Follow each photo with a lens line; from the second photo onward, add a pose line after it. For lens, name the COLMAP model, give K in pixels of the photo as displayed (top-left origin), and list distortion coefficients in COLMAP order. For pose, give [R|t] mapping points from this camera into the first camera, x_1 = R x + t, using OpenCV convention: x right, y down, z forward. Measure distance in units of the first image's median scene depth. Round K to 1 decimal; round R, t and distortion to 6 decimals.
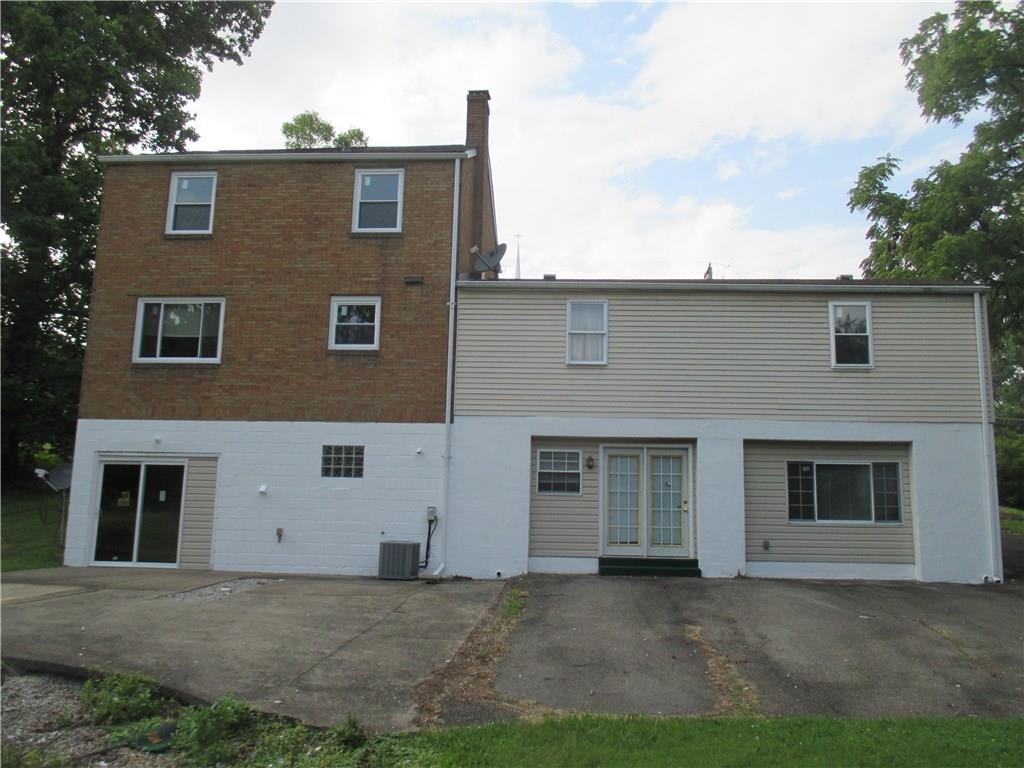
lens RADIAL K [[841.1, 0, 509.7], [0, 841.1, 383.0], [0, 0, 1]] dist [-0.035537, 0.014685]
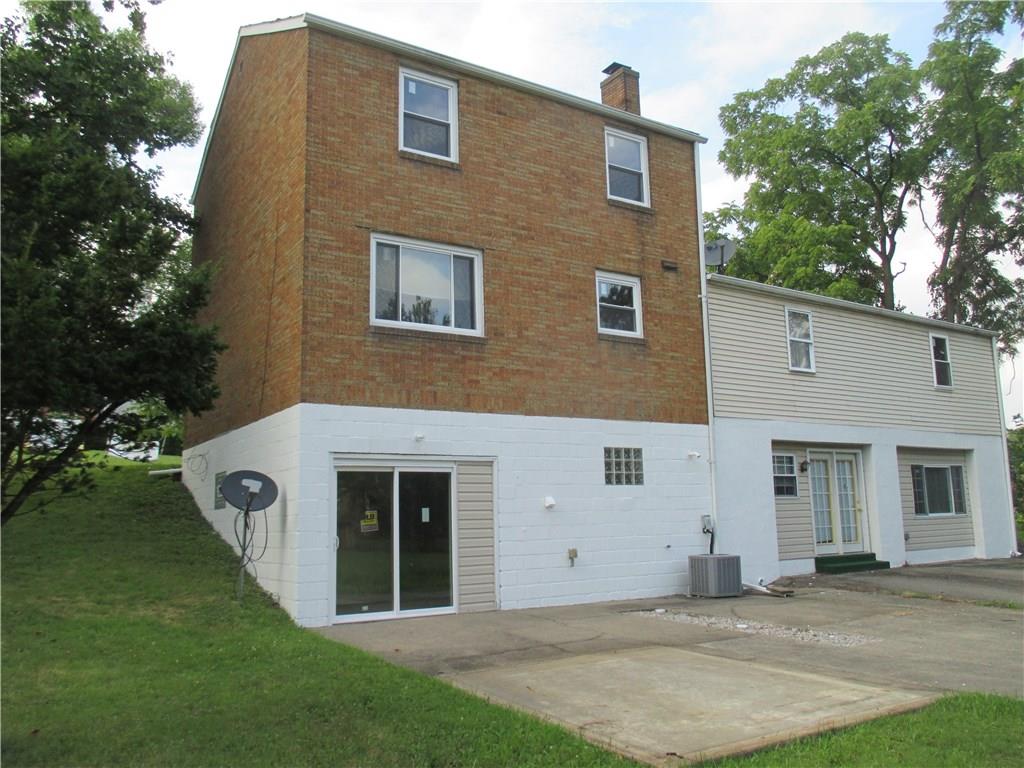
lens RADIAL K [[841.1, 0, 511.8], [0, 841.1, 385.5], [0, 0, 1]] dist [-0.035537, 0.014685]
pose [[0.803168, 0.054549, 0.593250, -0.786724], [-0.059254, 0.998176, -0.011561, 0.027517], [-0.592799, -0.025867, 0.804935, 0.374226]]
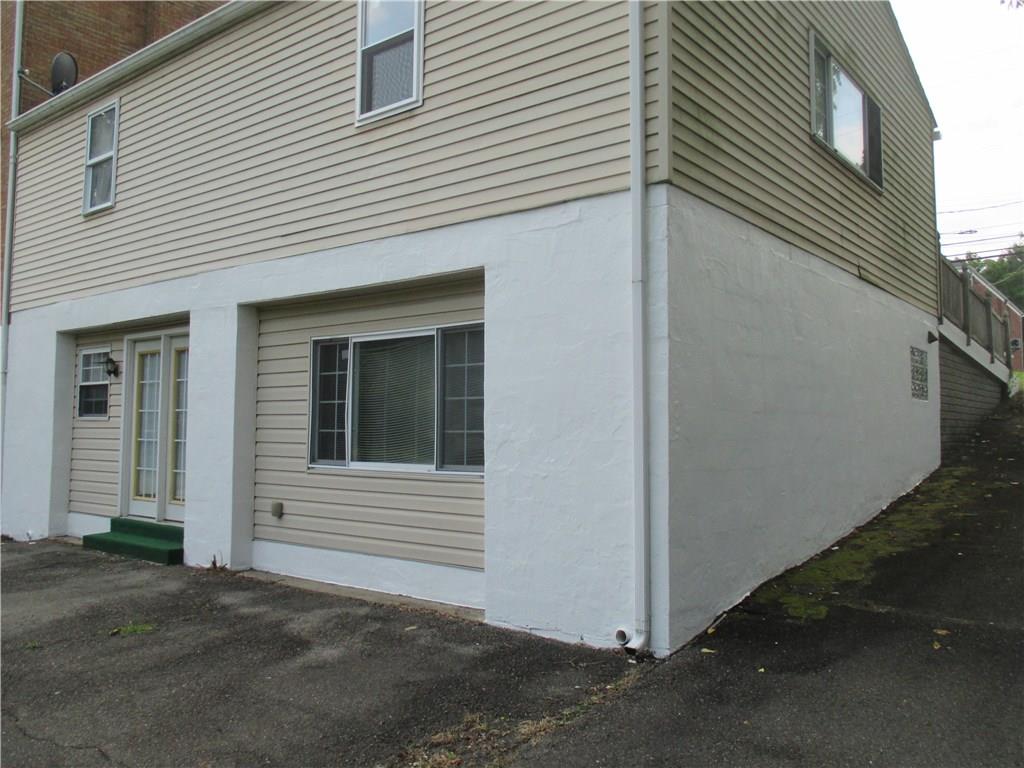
lens RADIAL K [[841.1, 0, 510.0], [0, 841.1, 383.0], [0, 0, 1]] dist [-0.035537, 0.014685]
pose [[0.820496, -0.048261, -0.569611, 0.671804], [0.106509, 0.991888, 0.069383, 0.091702], [0.561642, -0.117597, 0.818981, 0.635121]]
